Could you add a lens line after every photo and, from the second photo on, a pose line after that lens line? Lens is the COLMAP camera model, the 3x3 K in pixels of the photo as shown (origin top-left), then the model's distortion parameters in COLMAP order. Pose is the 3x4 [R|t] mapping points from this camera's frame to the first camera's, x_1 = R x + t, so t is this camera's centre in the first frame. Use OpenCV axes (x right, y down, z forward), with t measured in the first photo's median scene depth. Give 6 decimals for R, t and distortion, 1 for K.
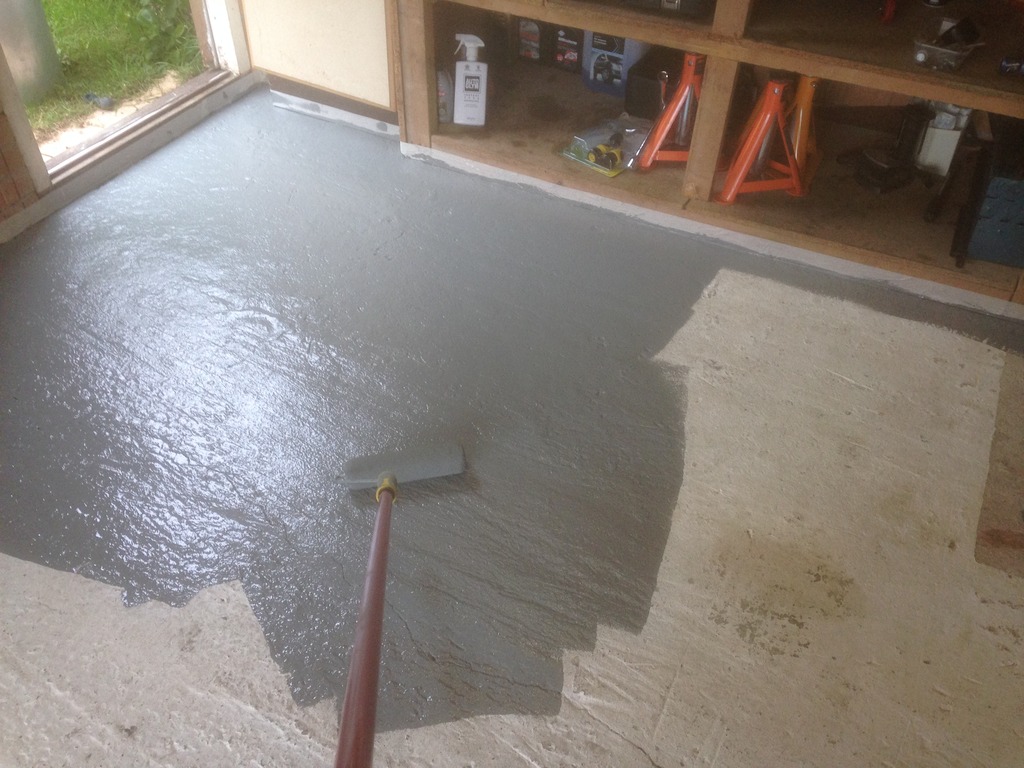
lens RADIAL K [[913.6, 0, 514.5], [0, 913.6, 381.2], [0, 0, 1]] dist [0.163965, -0.229987]
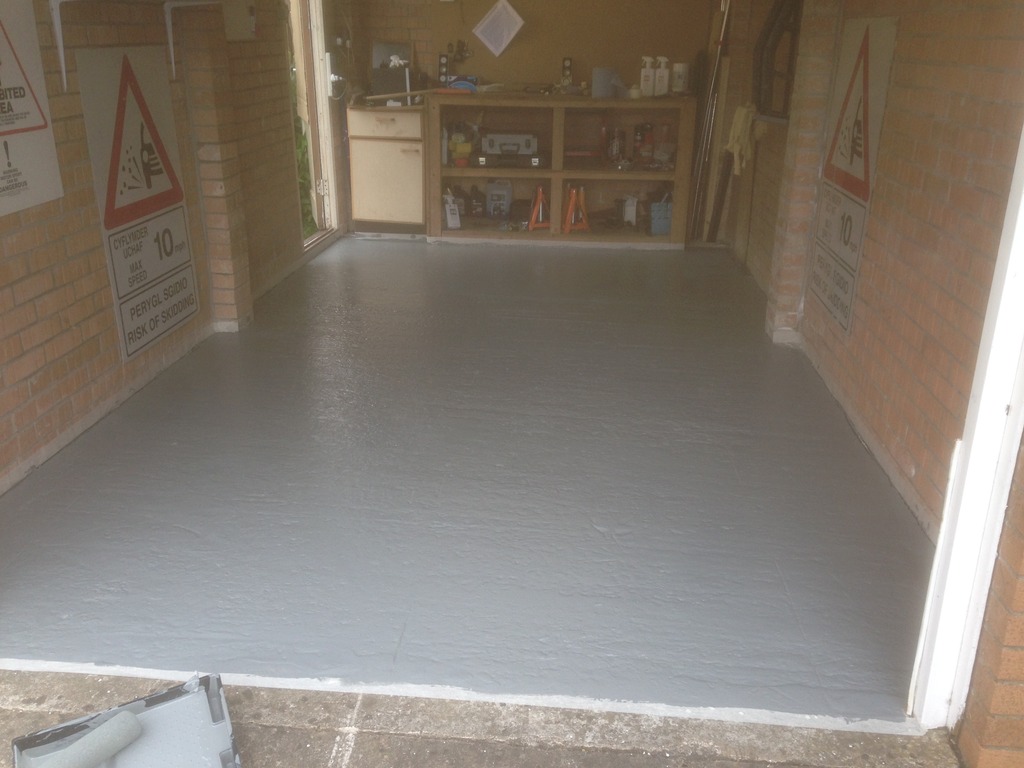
lens RADIAL K [[913.6, 0, 518.5], [0, 913.6, 364.8], [0, 0, 1]] dist [0.163965, -0.229987]
pose [[0.927922, -0.128347, 0.349981, -0.800496], [0.256690, 0.900806, -0.350226, 0.952344], [-0.270315, 0.414820, 0.868824, -1.000499]]
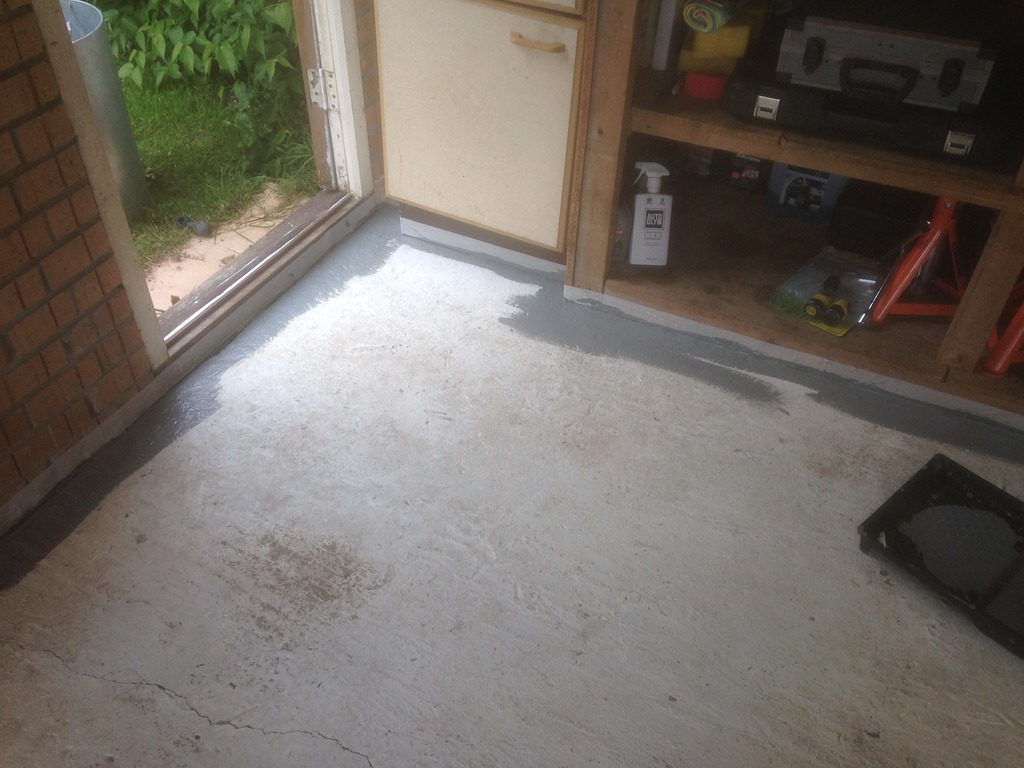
lens RADIAL K [[913.6, 0, 507.8], [0, 913.6, 375.5], [0, 0, 1]] dist [0.163965, -0.229987]
pose [[0.999951, -0.006506, 0.007404, -0.190196], [0.006666, 0.999740, -0.021797, -0.164783], [-0.007260, 0.021845, 0.999735, 0.170426]]
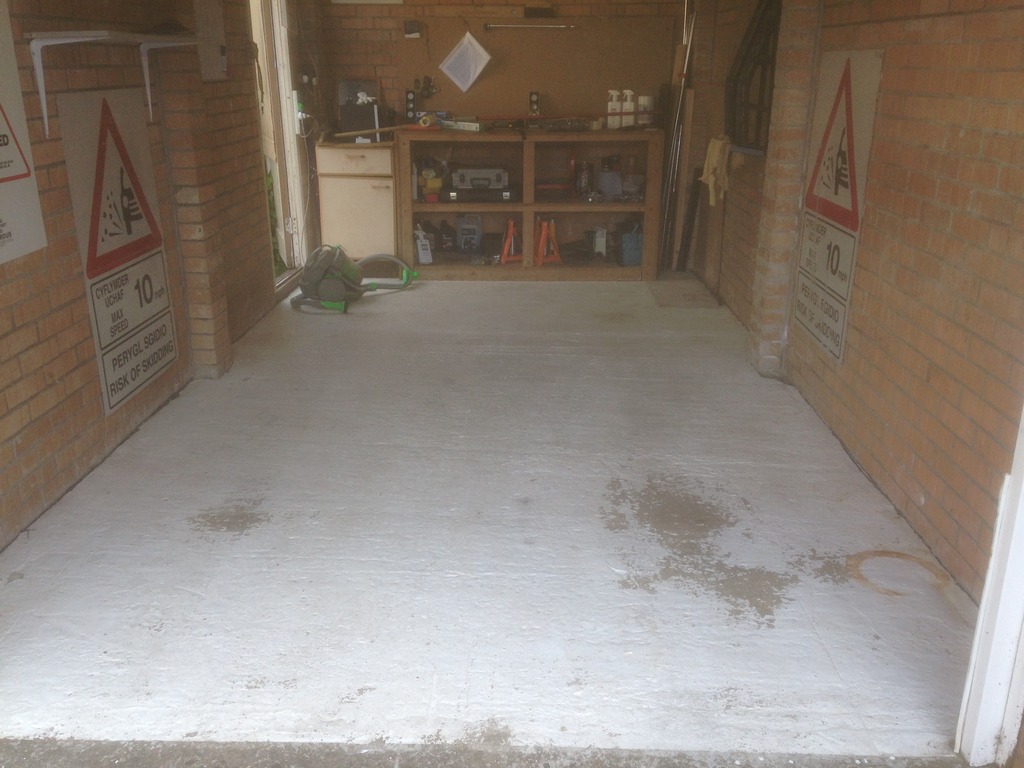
lens RADIAL K [[913.6, 0, 518.5], [0, 913.6, 369.3], [0, 0, 1]] dist [0.163965, -0.229987]
pose [[0.903669, -0.147279, 0.402109, -0.852472], [0.303590, 0.882580, -0.359006, 0.913249], [-0.302020, 0.446499, 0.842272, -0.969064]]
